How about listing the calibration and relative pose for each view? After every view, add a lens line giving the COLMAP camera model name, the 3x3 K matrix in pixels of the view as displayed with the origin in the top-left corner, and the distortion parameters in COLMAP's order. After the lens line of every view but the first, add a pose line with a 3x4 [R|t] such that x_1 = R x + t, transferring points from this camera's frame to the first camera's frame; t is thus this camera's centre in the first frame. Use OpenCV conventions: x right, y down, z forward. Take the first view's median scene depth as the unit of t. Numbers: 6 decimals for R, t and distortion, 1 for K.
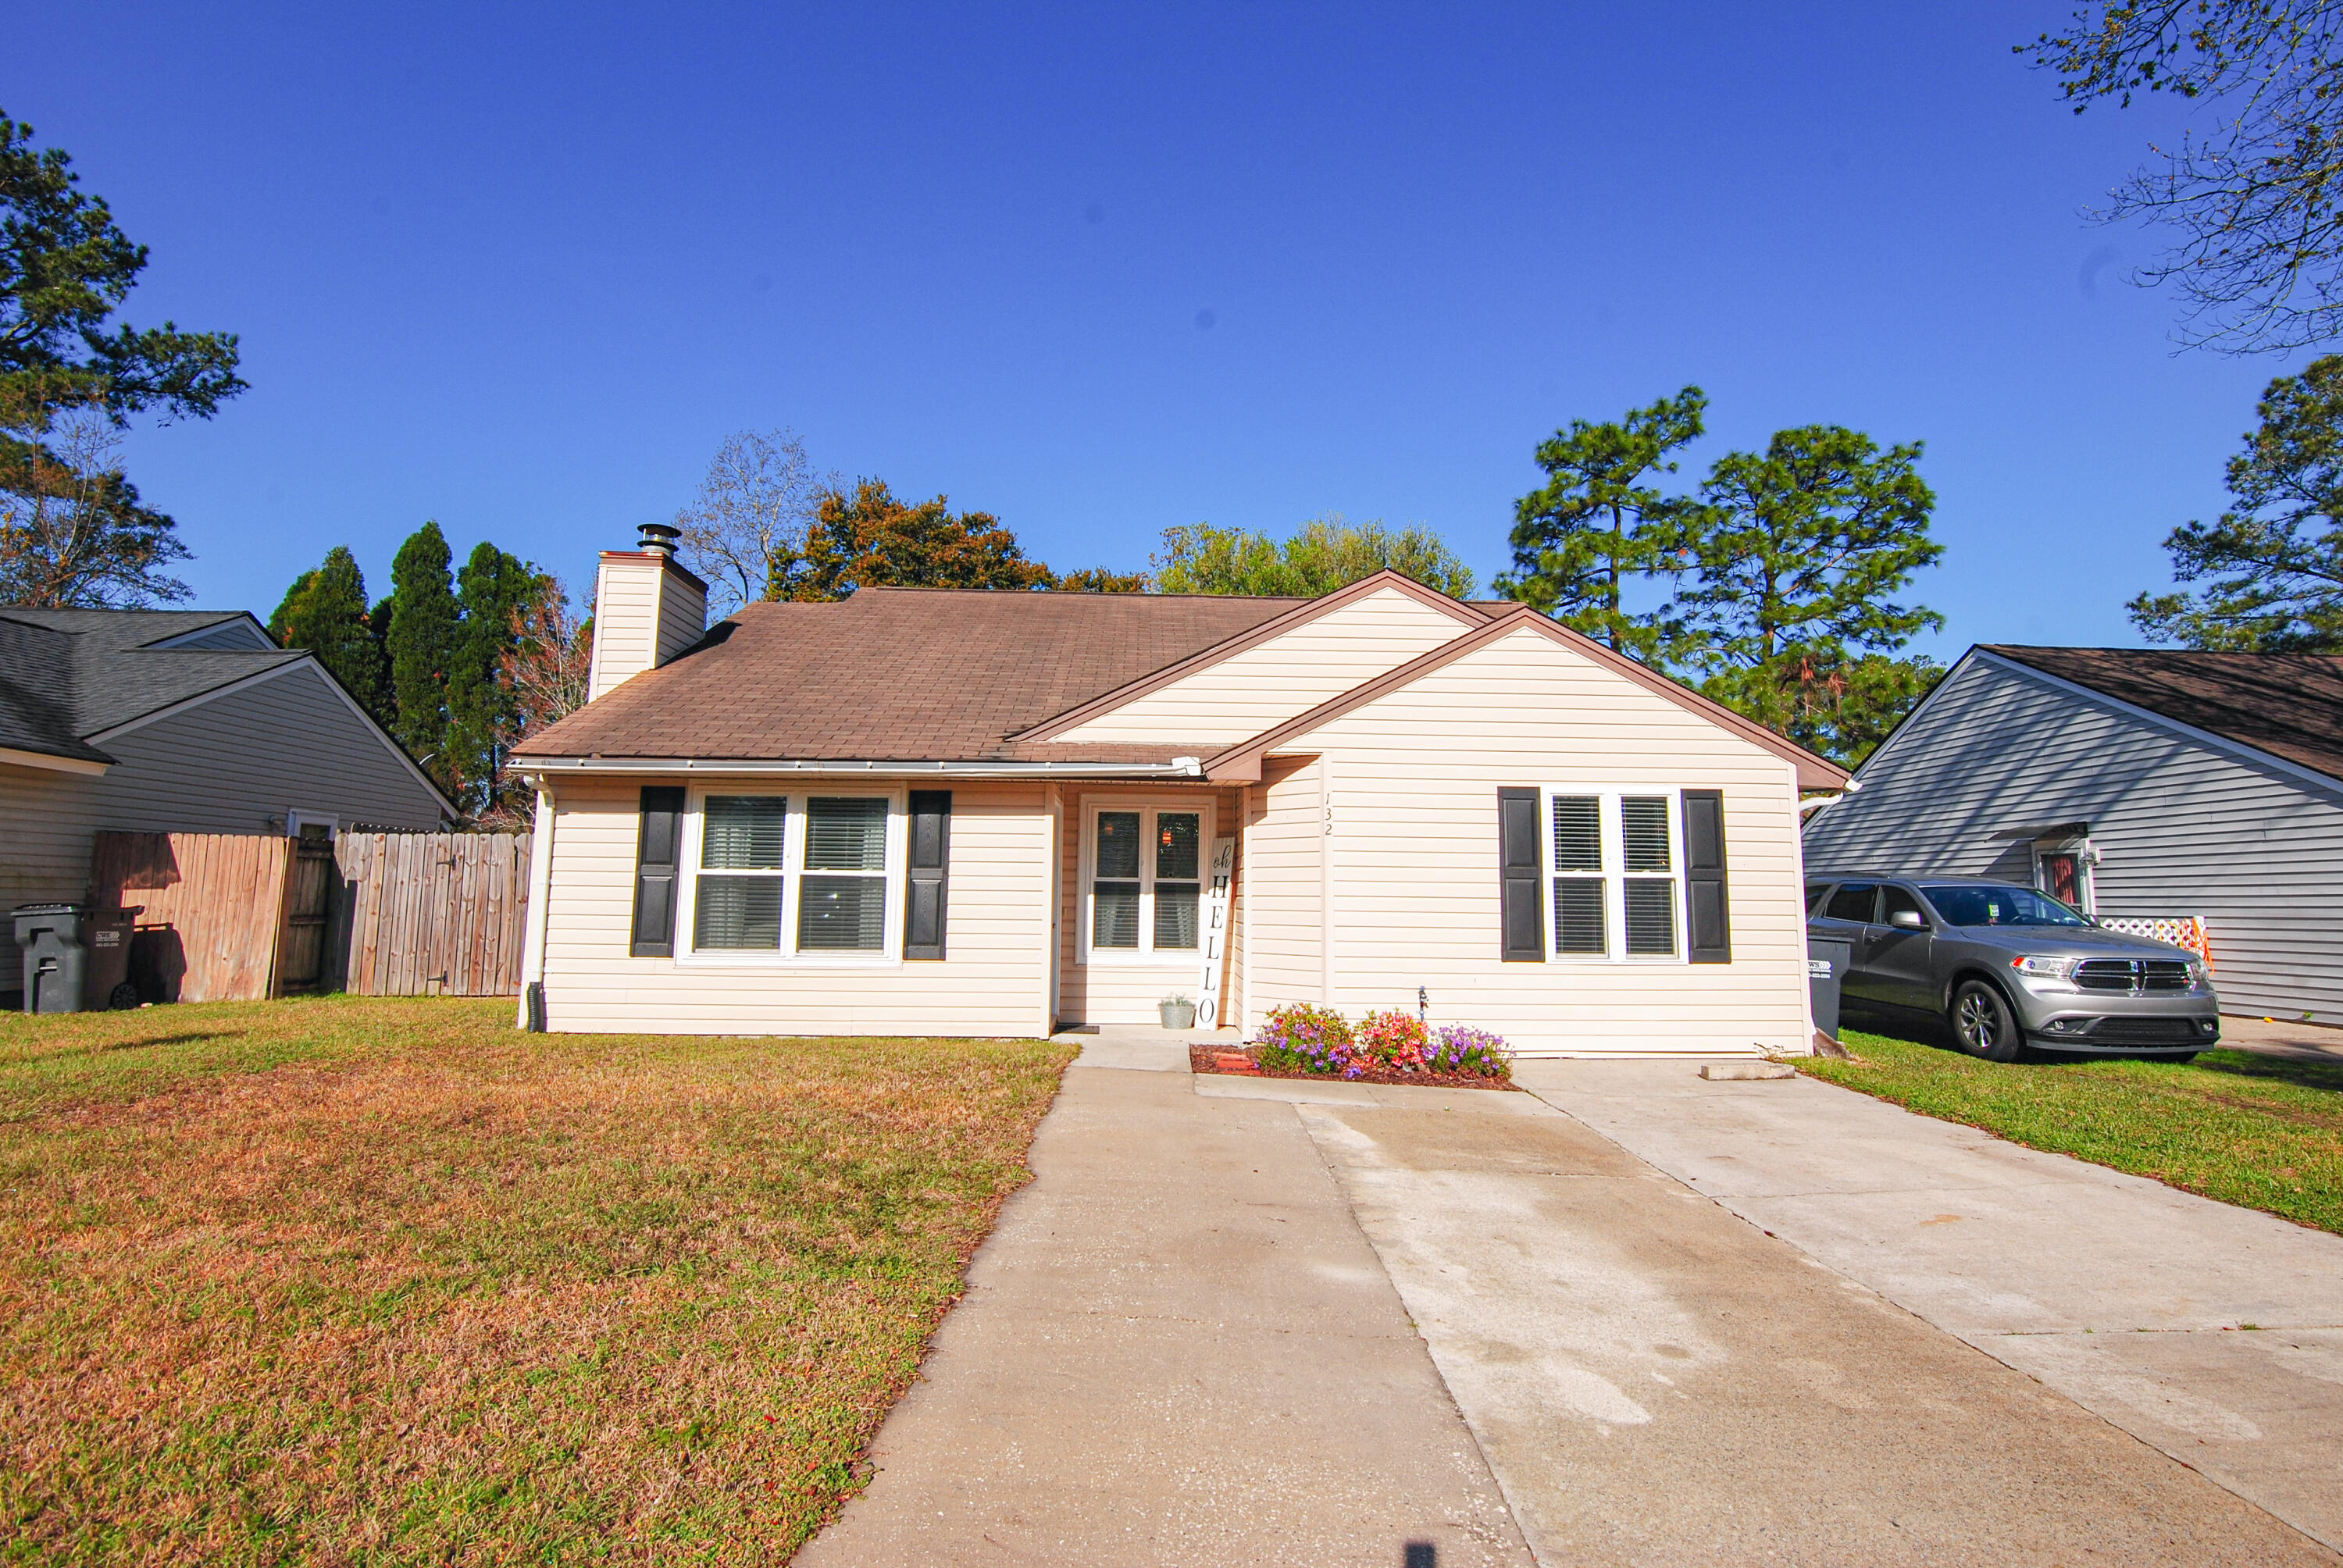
lens RADIAL K [[1109.4, 0, 1174.1], [0, 1109.4, 743.5], [0, 0, 1]] dist [-0.023267, -0.000806]
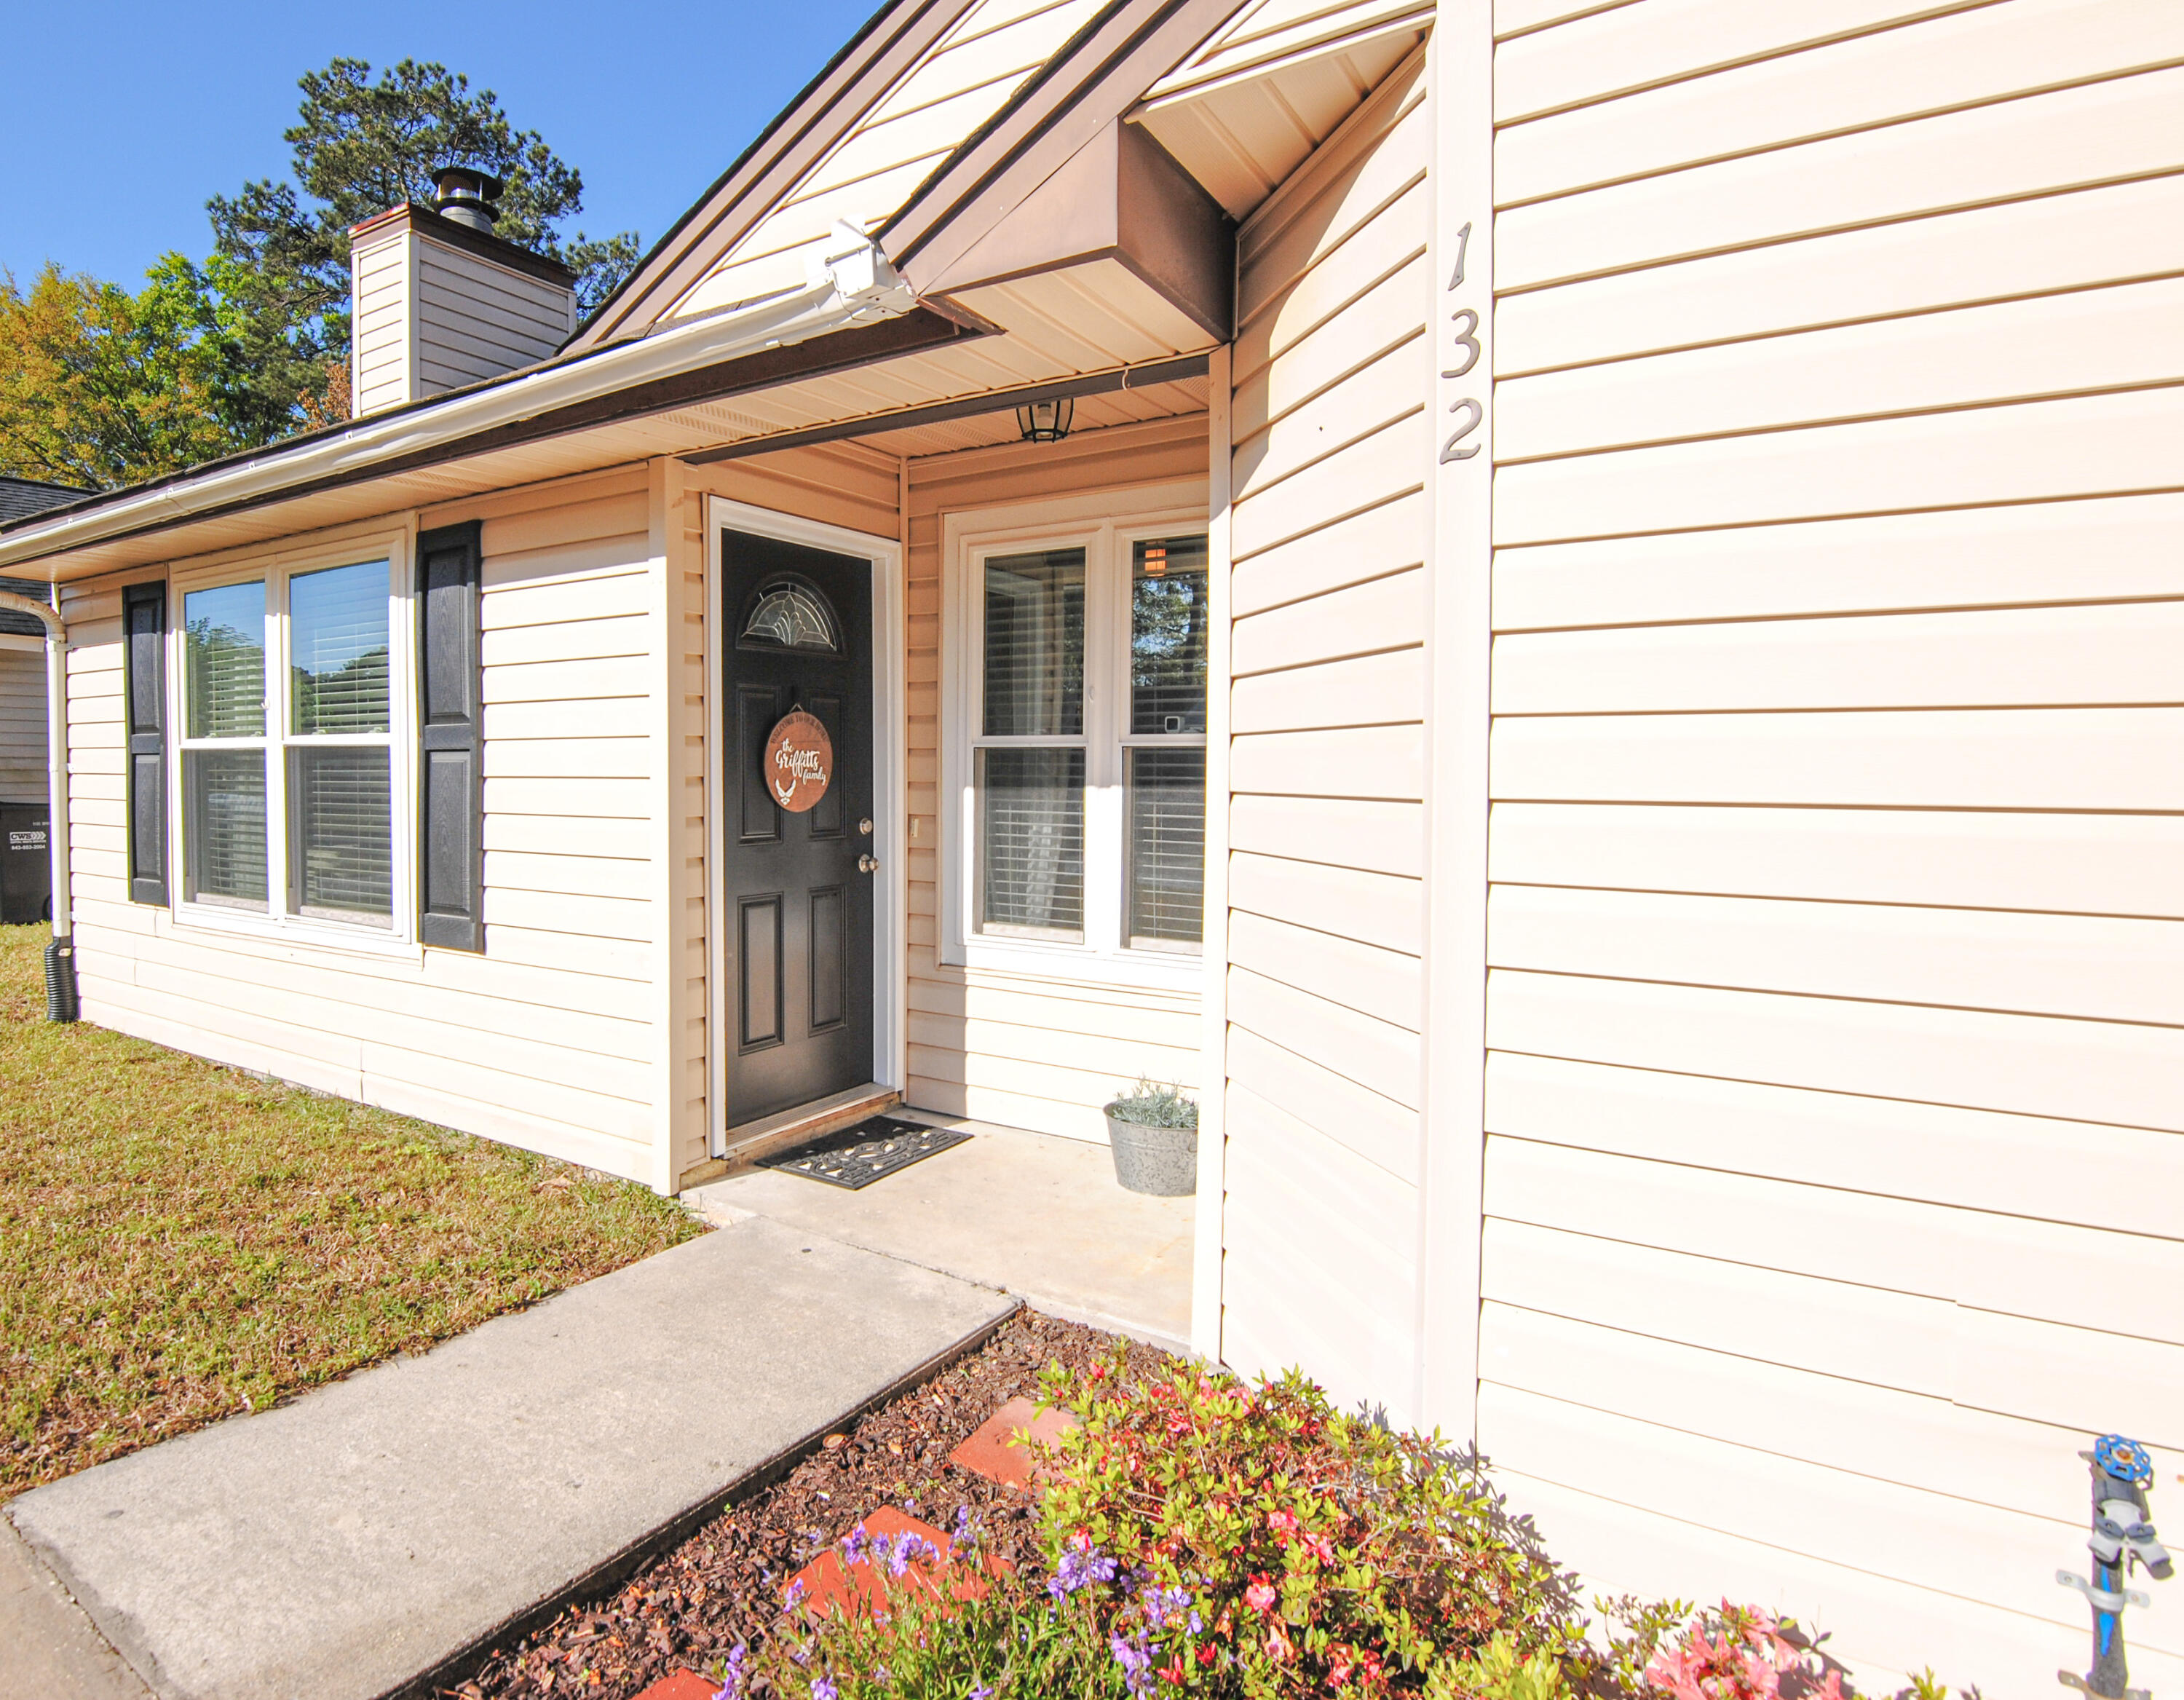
lens RADIAL K [[1207.8, 0, 947.2], [0, 1207.8, 800.9], [0, 0, 1]] dist [-0.001330, -0.019144]
pose [[0.797483, 0.007807, -0.603291, 0.181775], [0.089325, 0.987369, 0.130854, 0.098903], [0.596693, -0.158243, 0.786713, 0.757927]]
